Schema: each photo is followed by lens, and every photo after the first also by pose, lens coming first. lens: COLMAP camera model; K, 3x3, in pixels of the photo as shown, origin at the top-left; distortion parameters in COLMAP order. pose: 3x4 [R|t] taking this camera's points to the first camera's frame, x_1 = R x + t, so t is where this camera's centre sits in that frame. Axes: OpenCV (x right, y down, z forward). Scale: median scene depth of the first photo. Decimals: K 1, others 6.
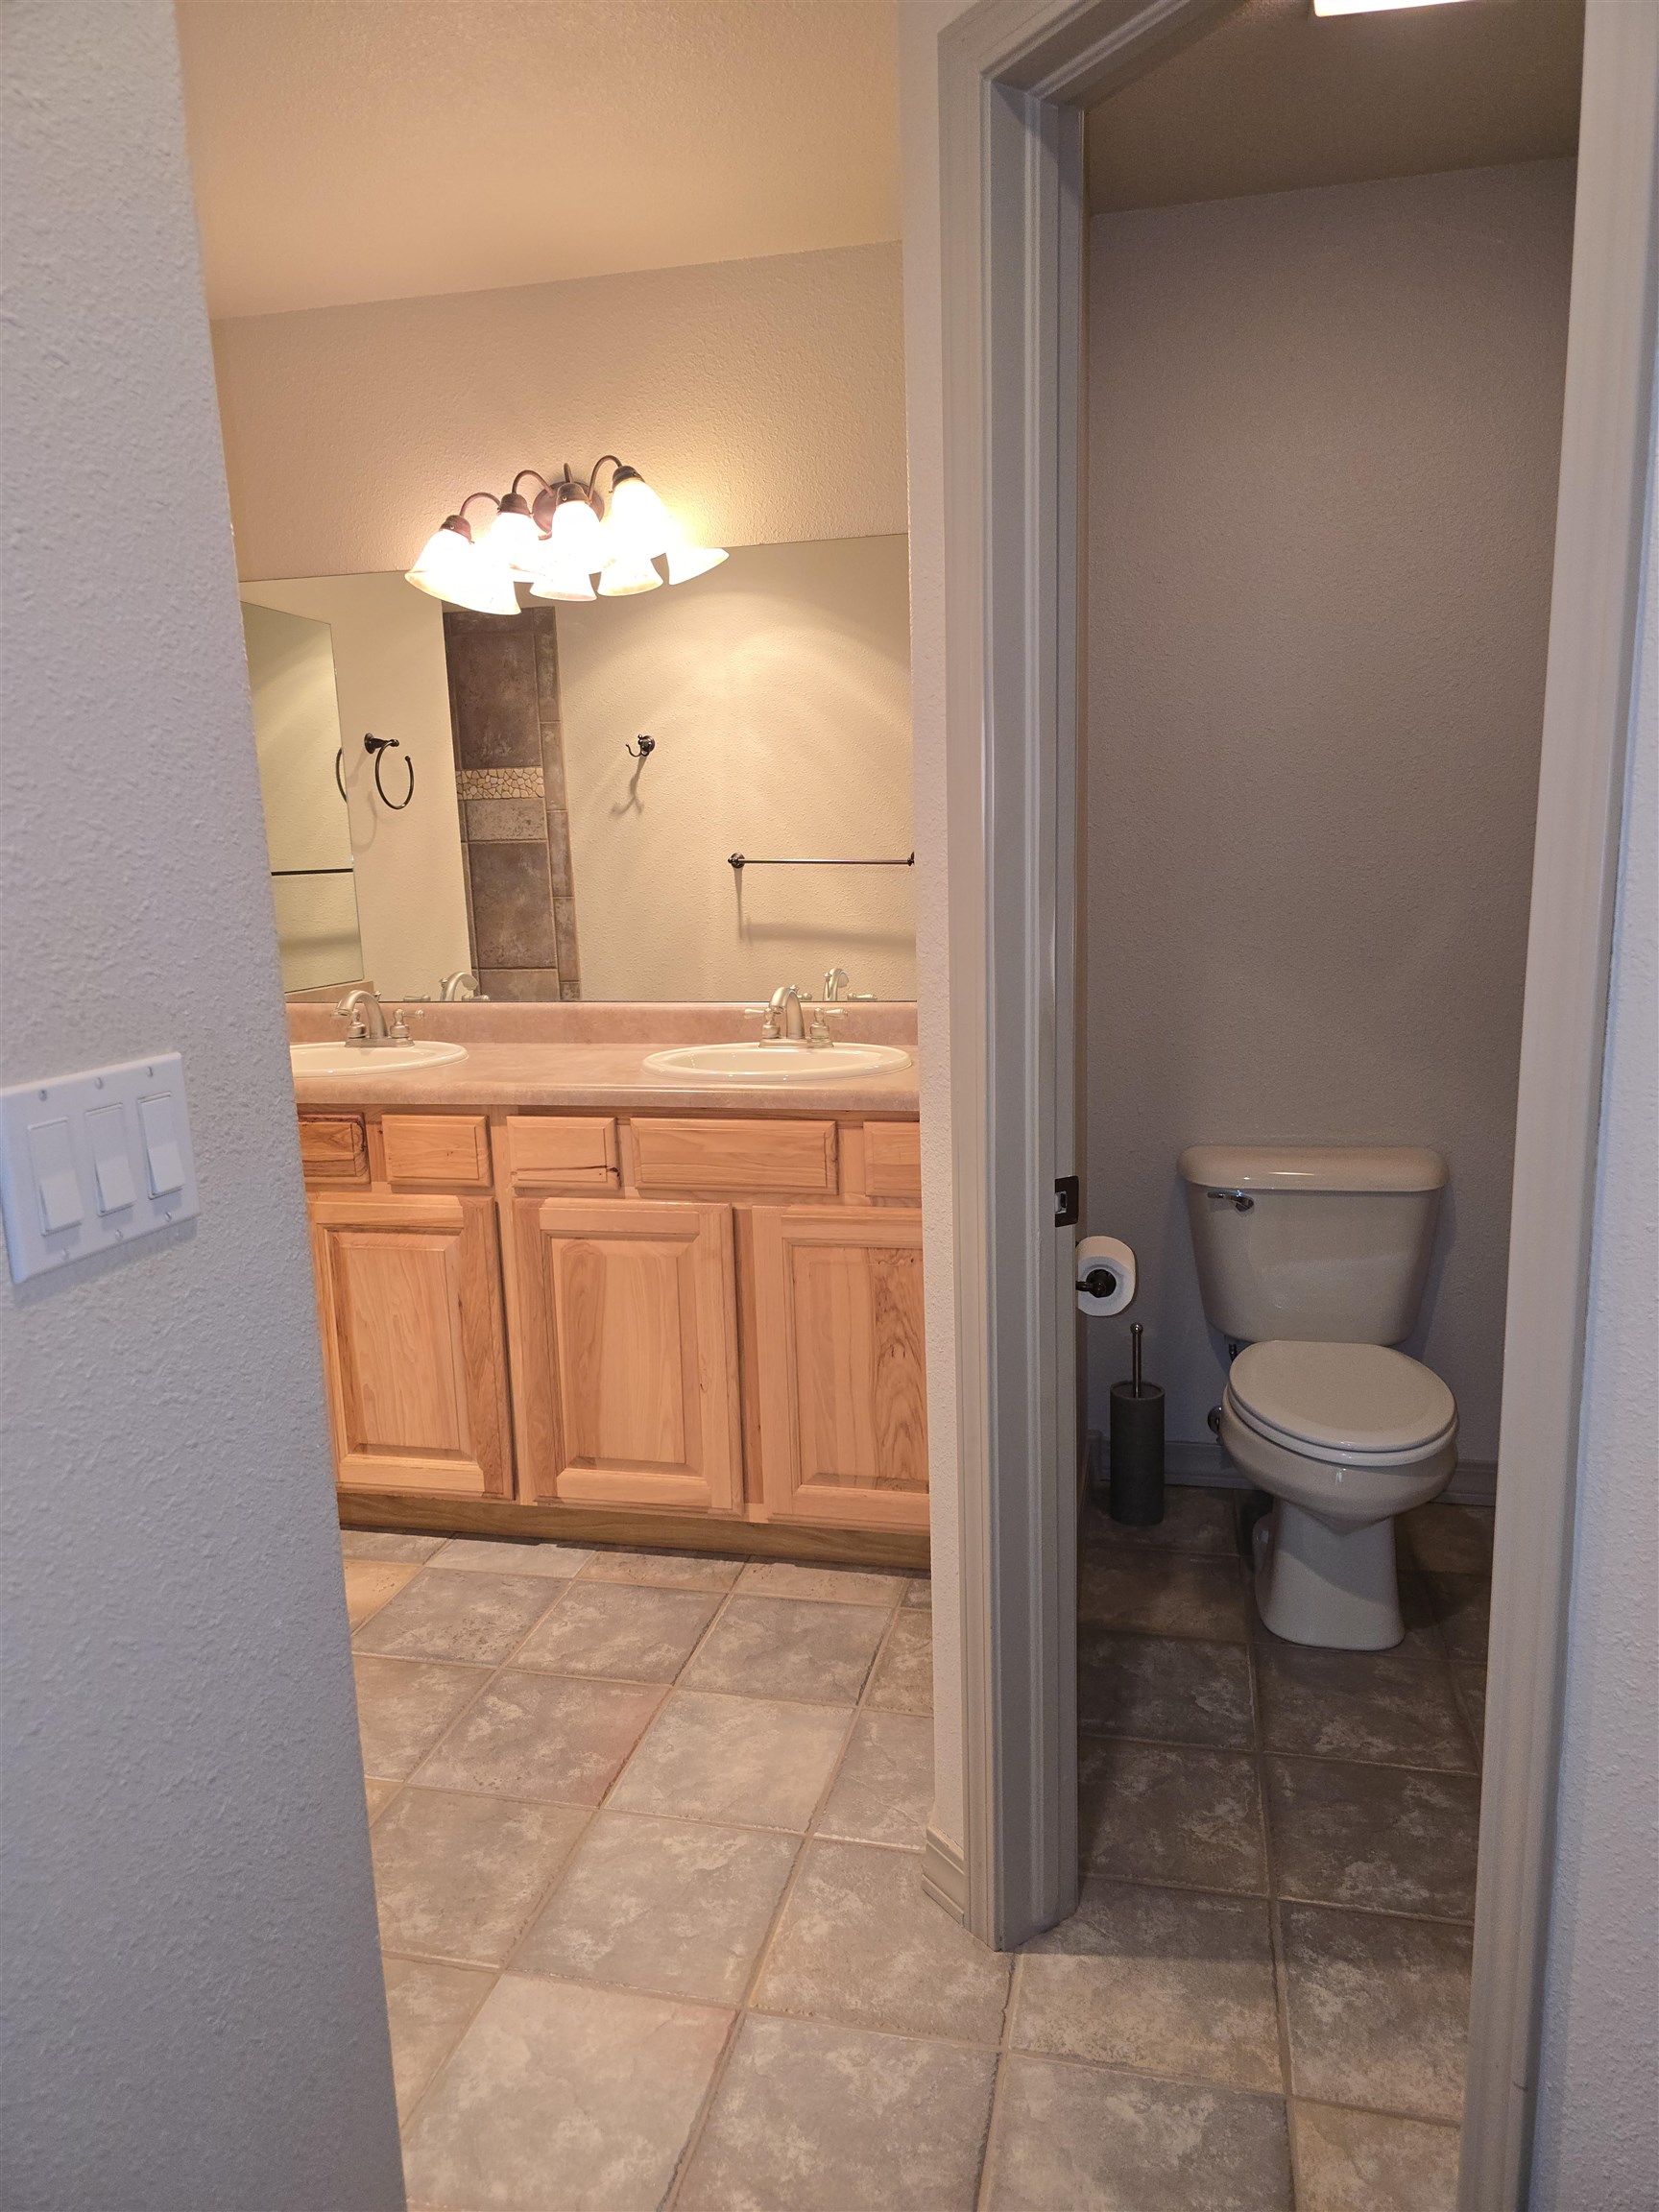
lens RADIAL K [[1482.9, 0, 842.8], [0, 1482.9, 1106.7], [0, 0, 1]] dist [0.062691, -0.042016]
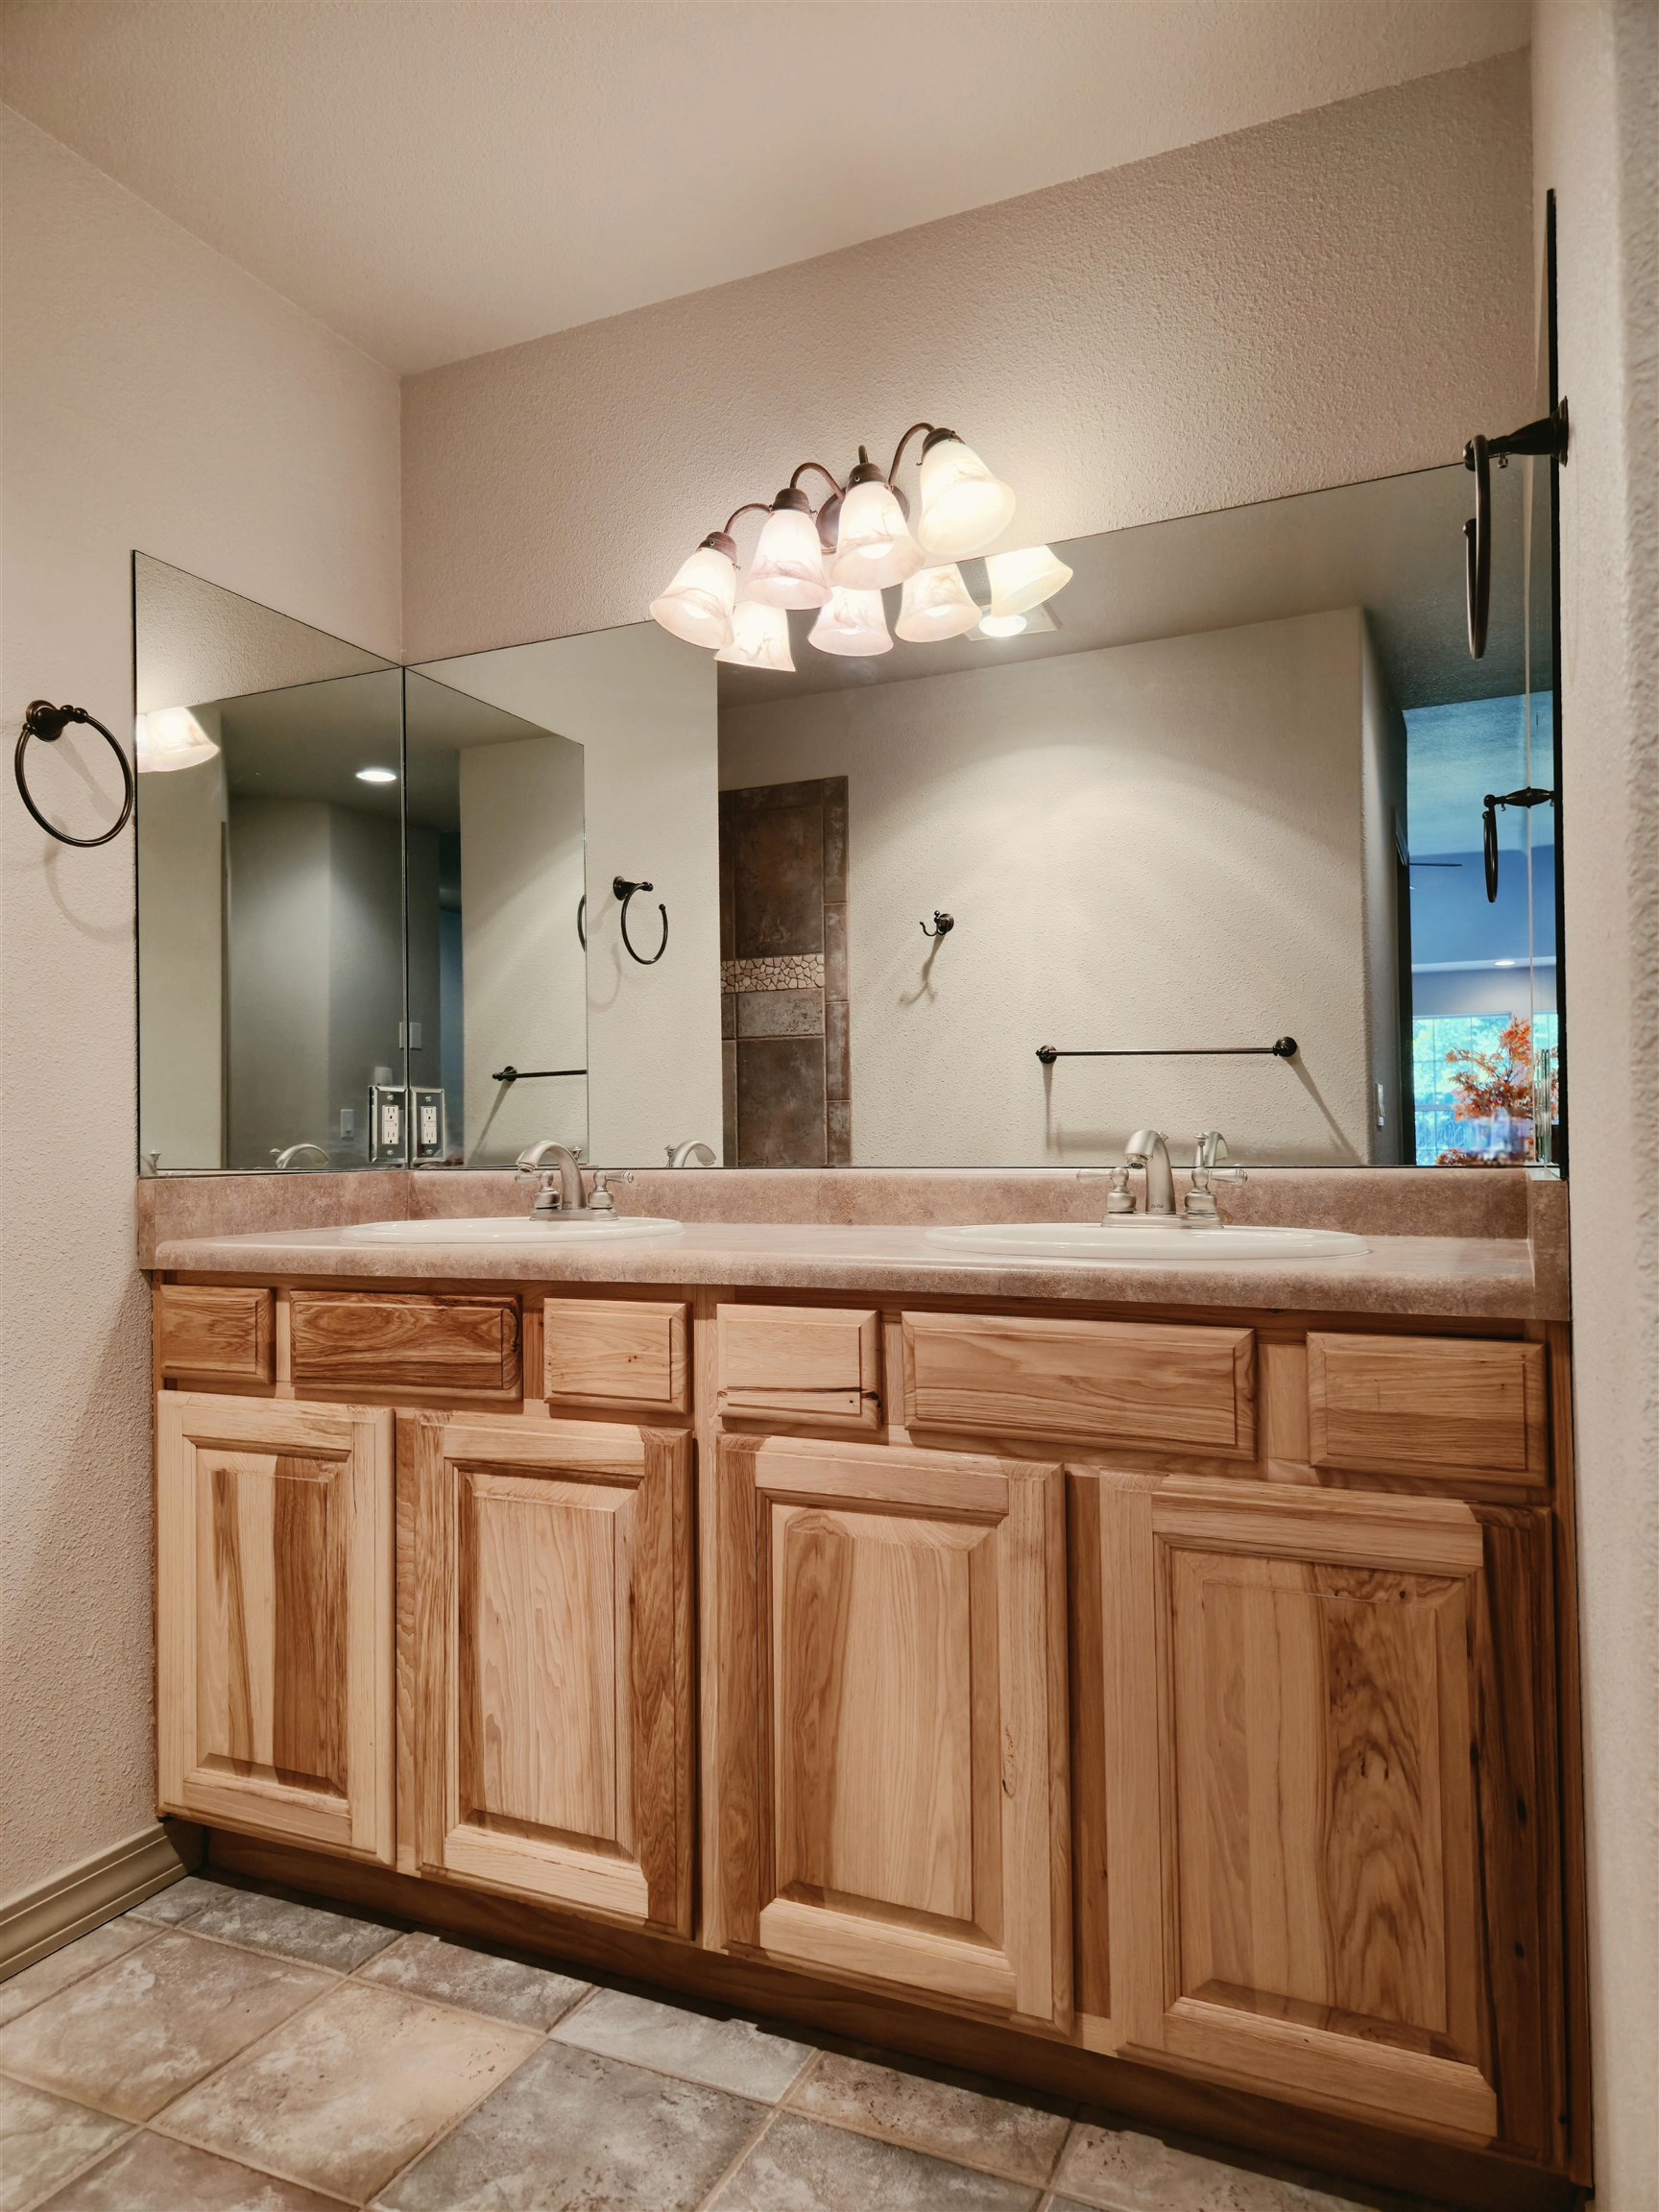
lens RADIAL K [[1482.9, 0, 815.7], [0, 1482.9, 1109.8], [0, 0, 1]] dist [0.062691, -0.042016]
pose [[0.978184, 0.016996, -0.207043, -0.048133], [-0.055040, 0.982234, -0.179405, 0.035785], [0.200315, 0.186887, 0.961742, 0.352808]]
